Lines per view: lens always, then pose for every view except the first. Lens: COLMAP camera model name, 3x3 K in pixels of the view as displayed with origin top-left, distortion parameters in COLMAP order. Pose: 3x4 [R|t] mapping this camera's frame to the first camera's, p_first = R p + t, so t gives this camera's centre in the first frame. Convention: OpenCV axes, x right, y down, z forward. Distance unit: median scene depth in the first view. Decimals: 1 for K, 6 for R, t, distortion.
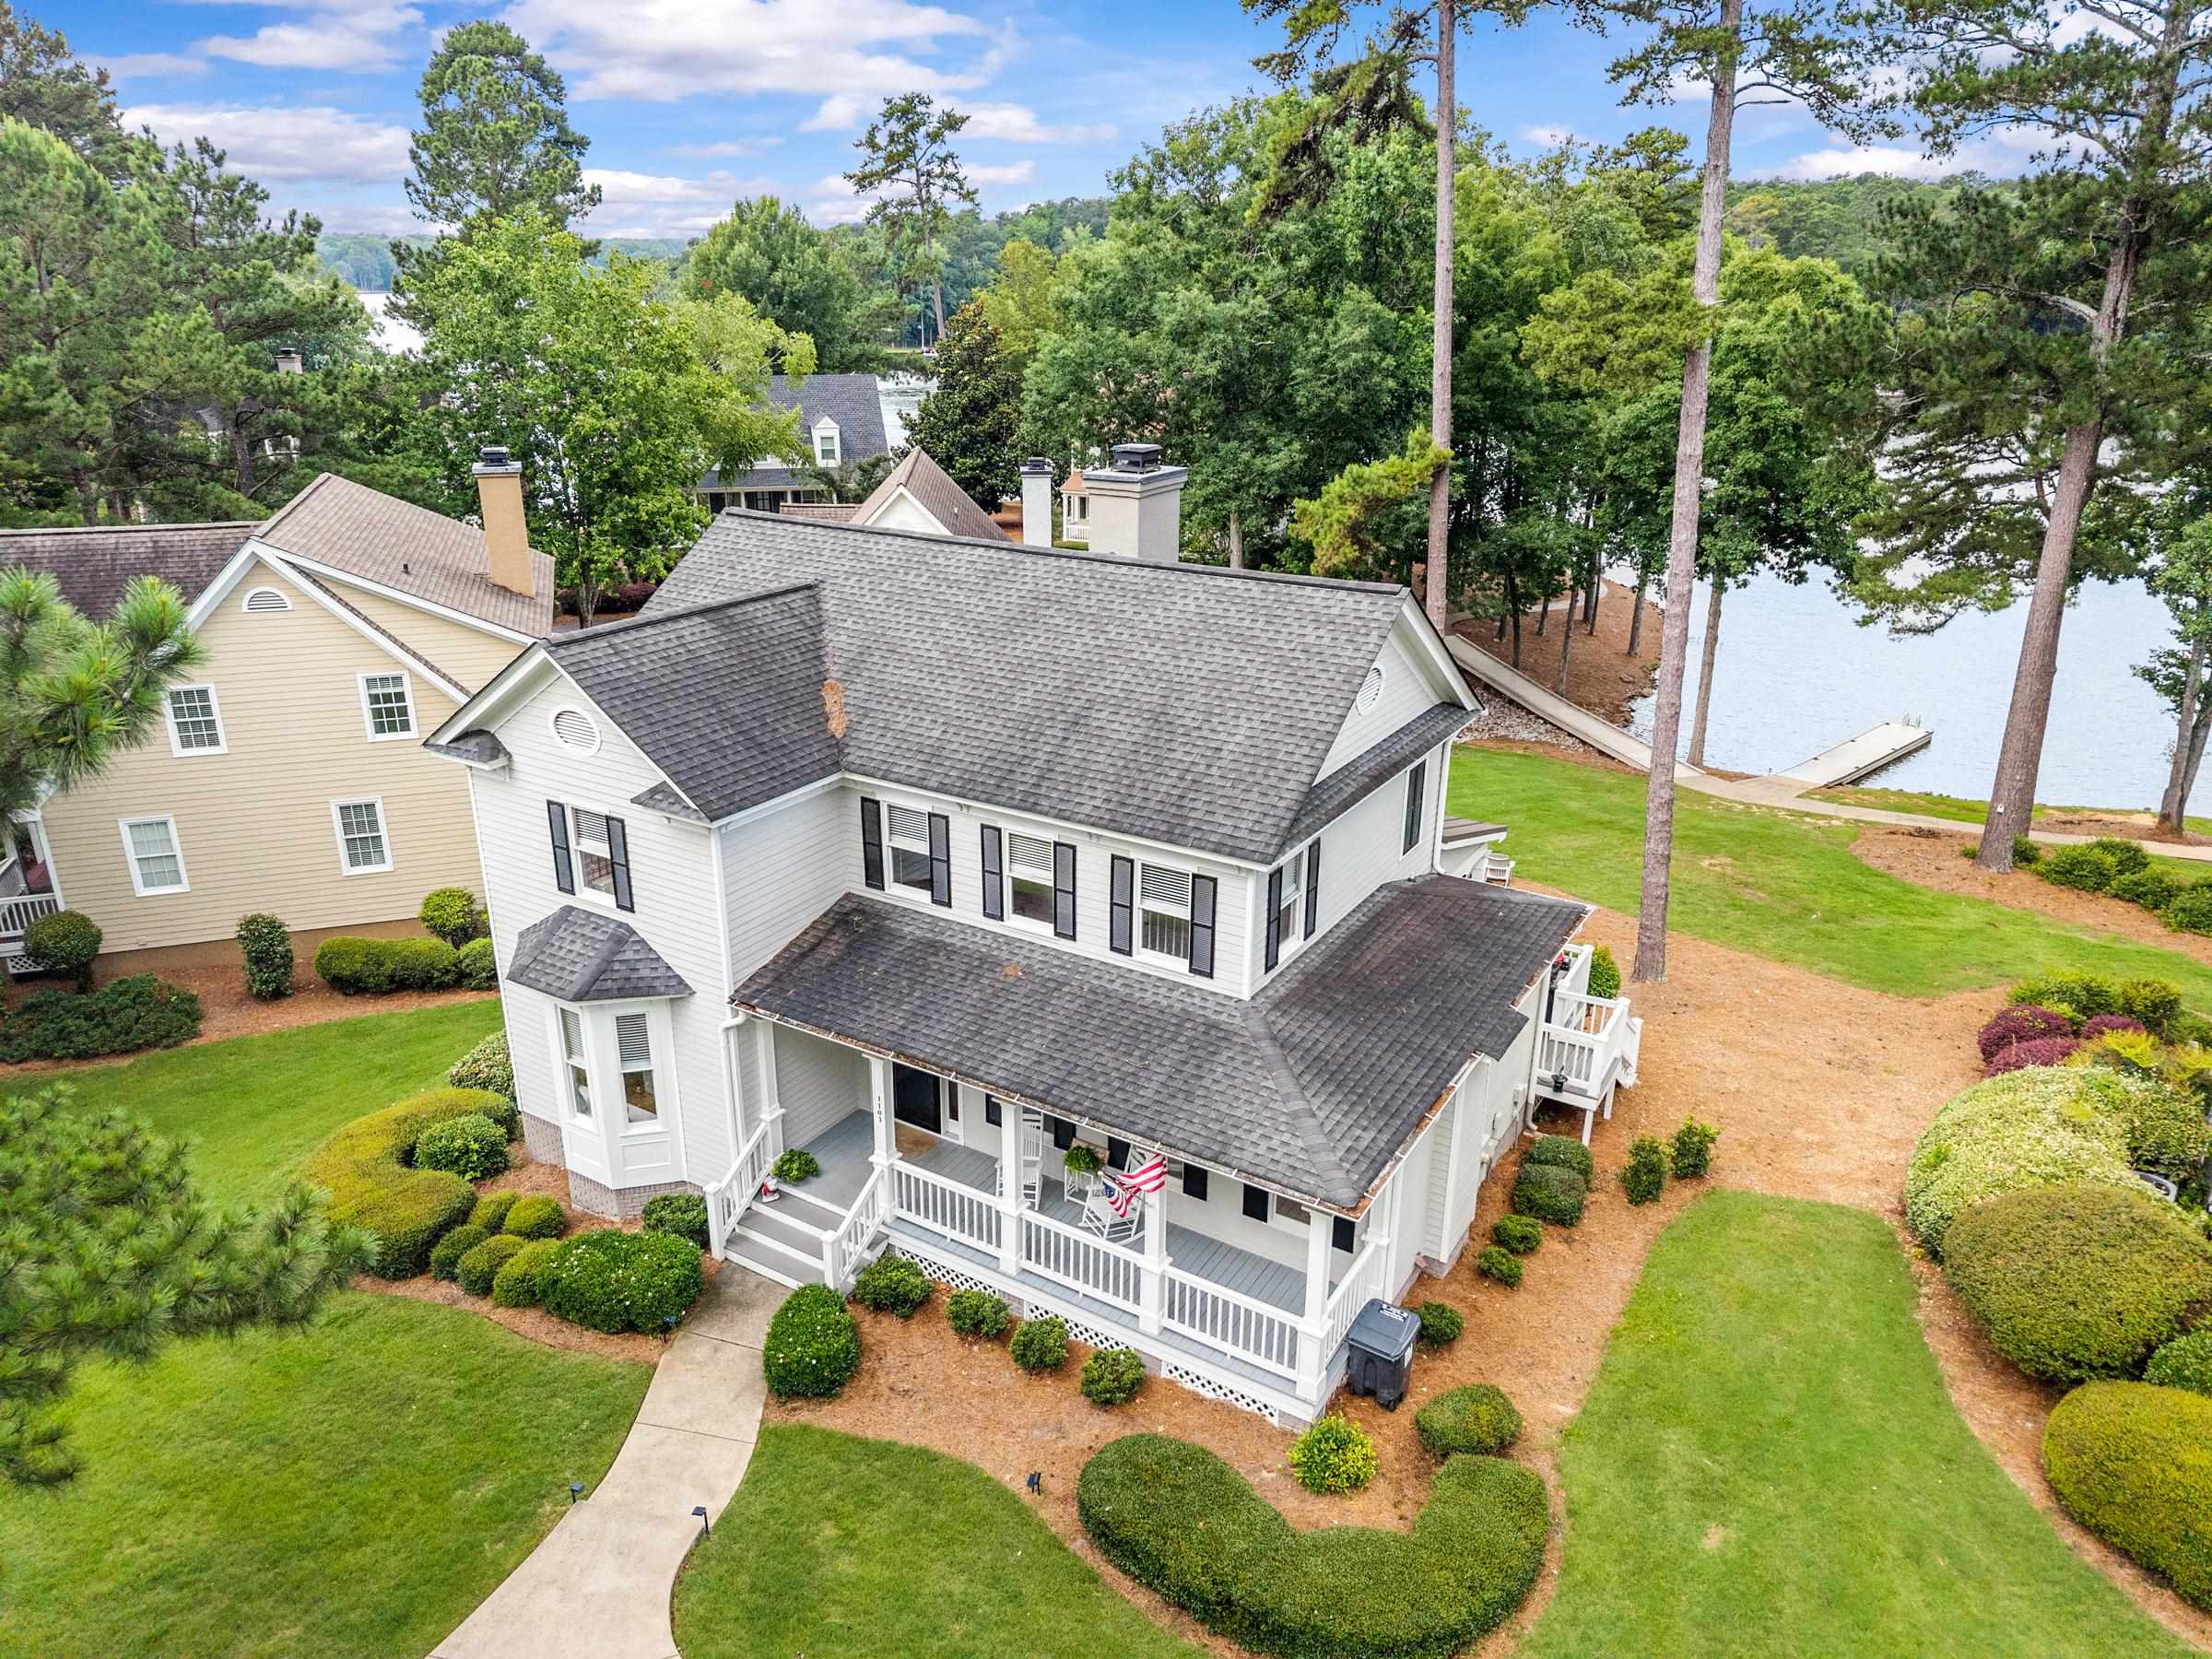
lens RADIAL K [[1480.0, 0, 1106.0], [0, 1480.0, 829.5], [0, 0, 1]] dist [0.006233, -0.004710]
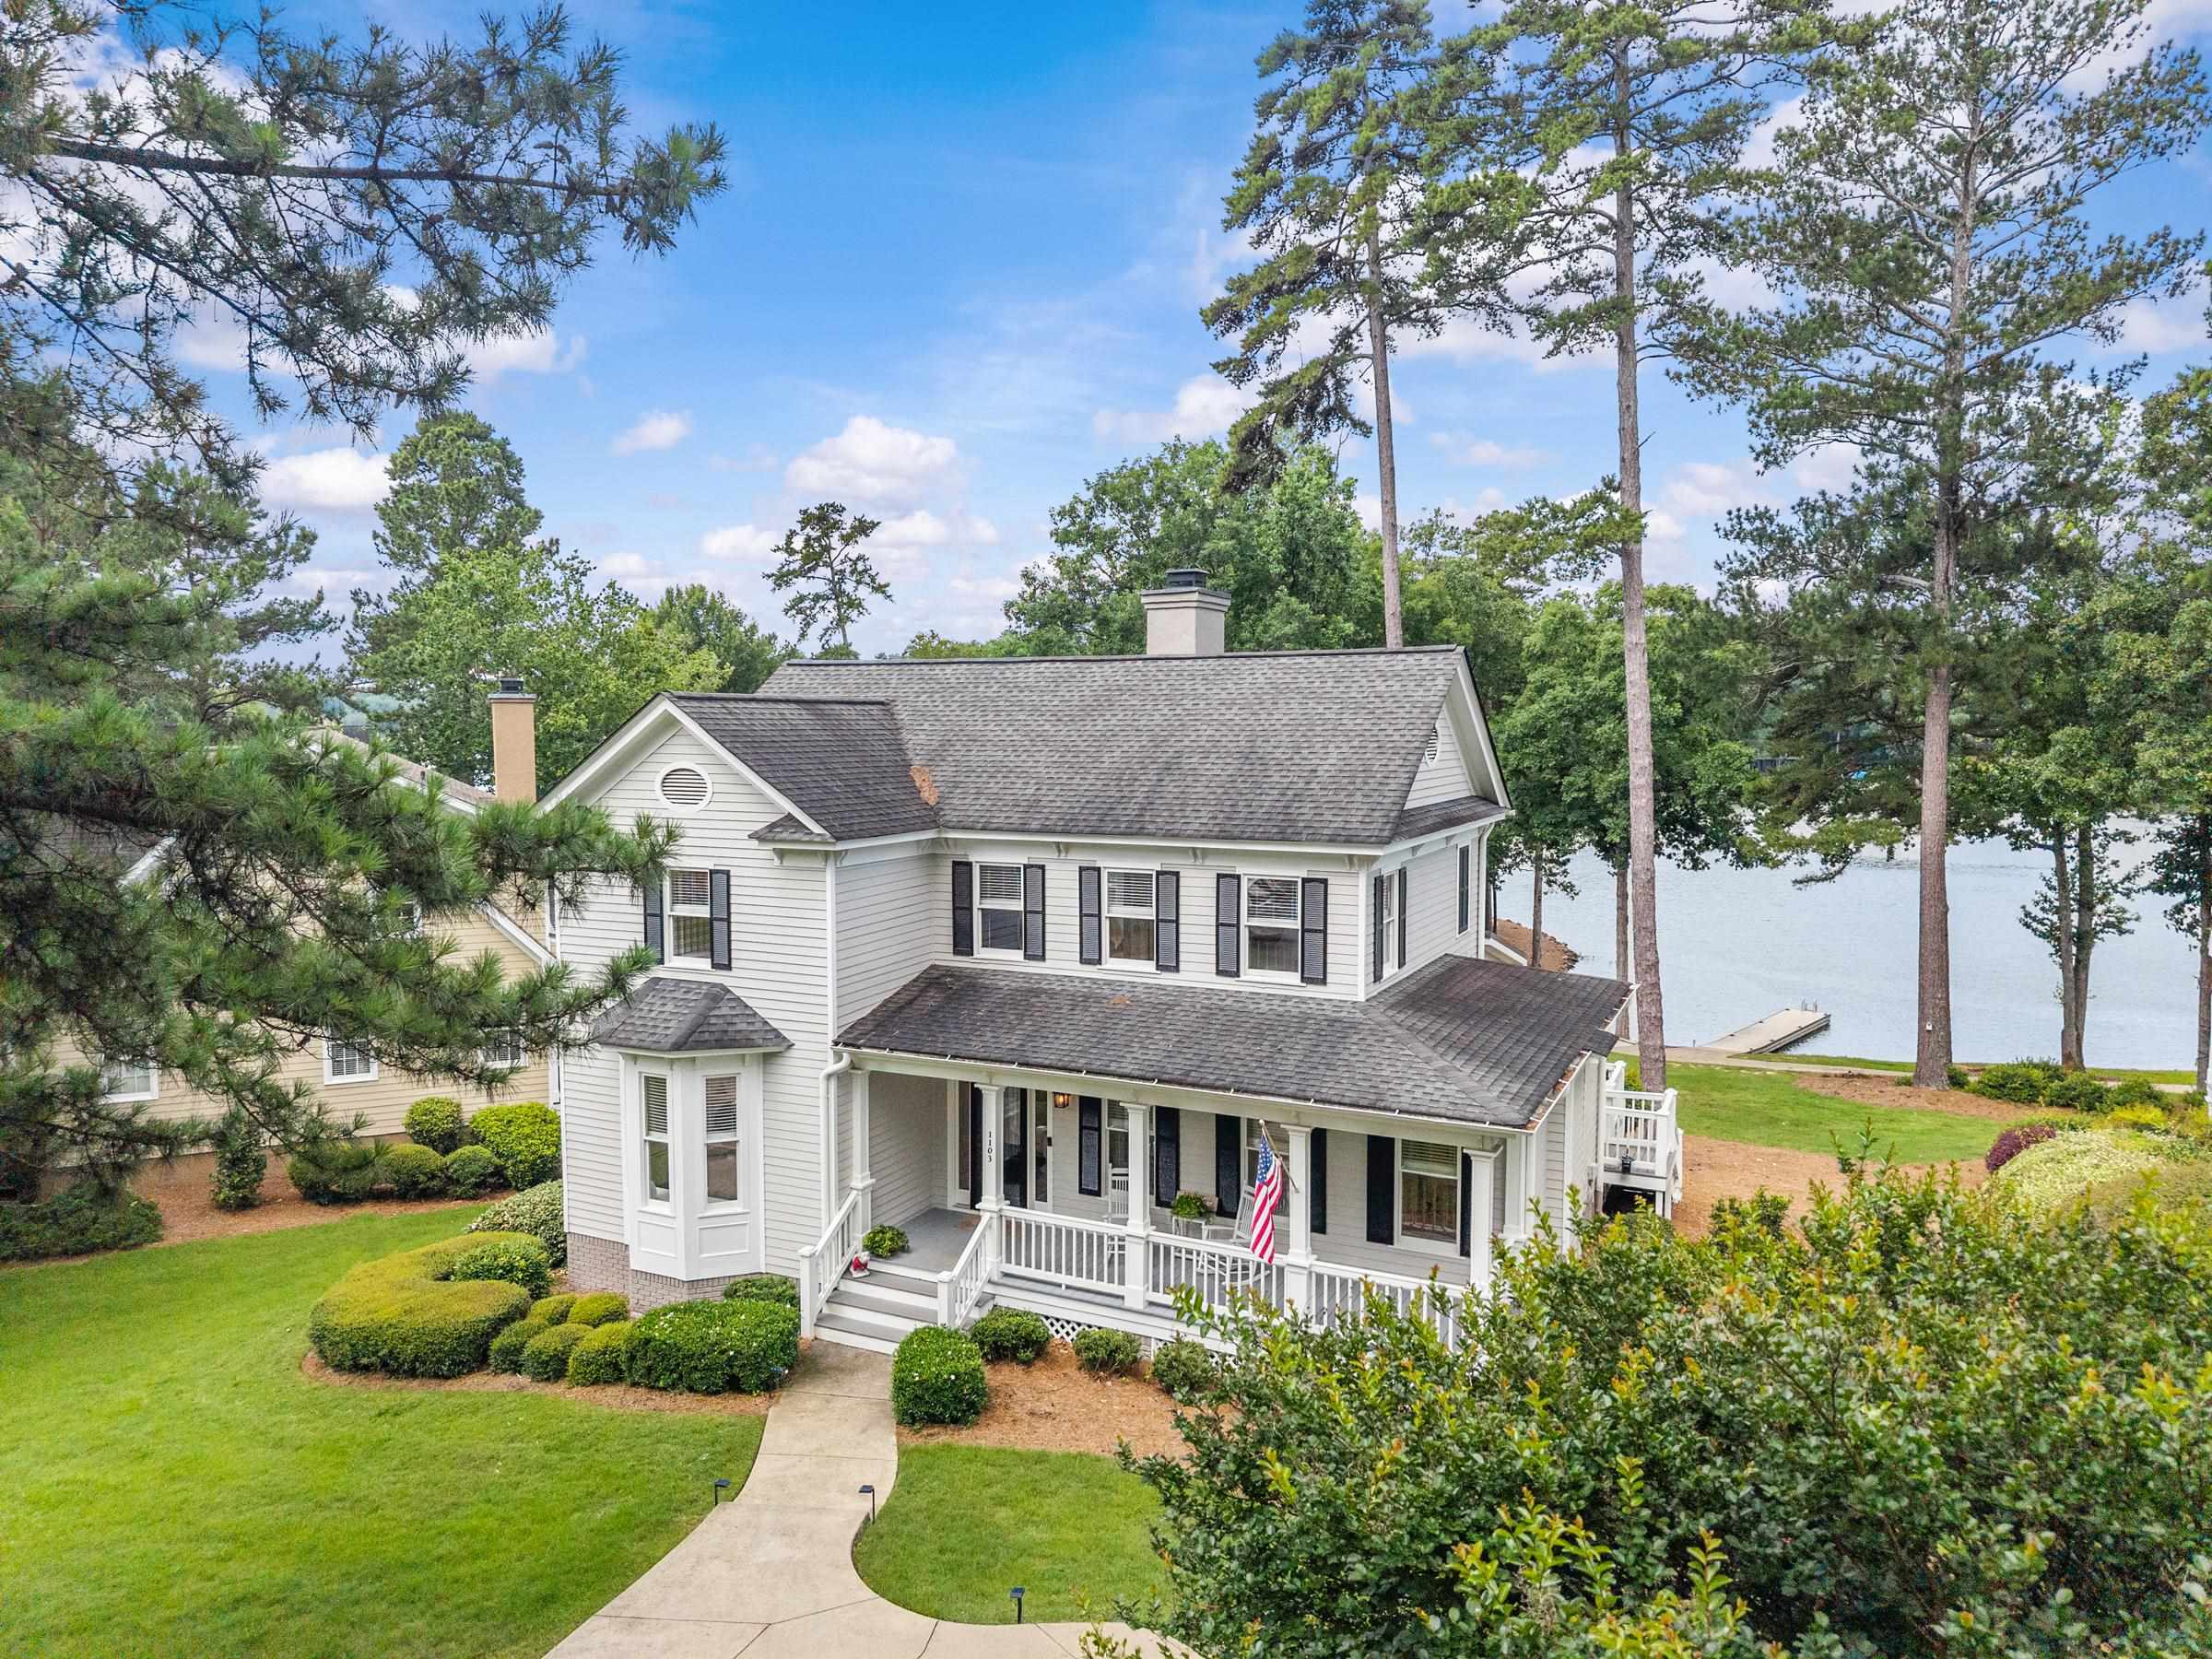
lens RADIAL K [[1480.0, 0, 1106.0], [0, 1480.0, 829.5], [0, 0, 1]] dist [0.006233, -0.004710]
pose [[0.995801, -0.015512, 0.090222, -0.152806], [0.039996, 0.960224, -0.276351, 0.246271], [-0.082347, 0.278799, 0.956813, 0.001900]]
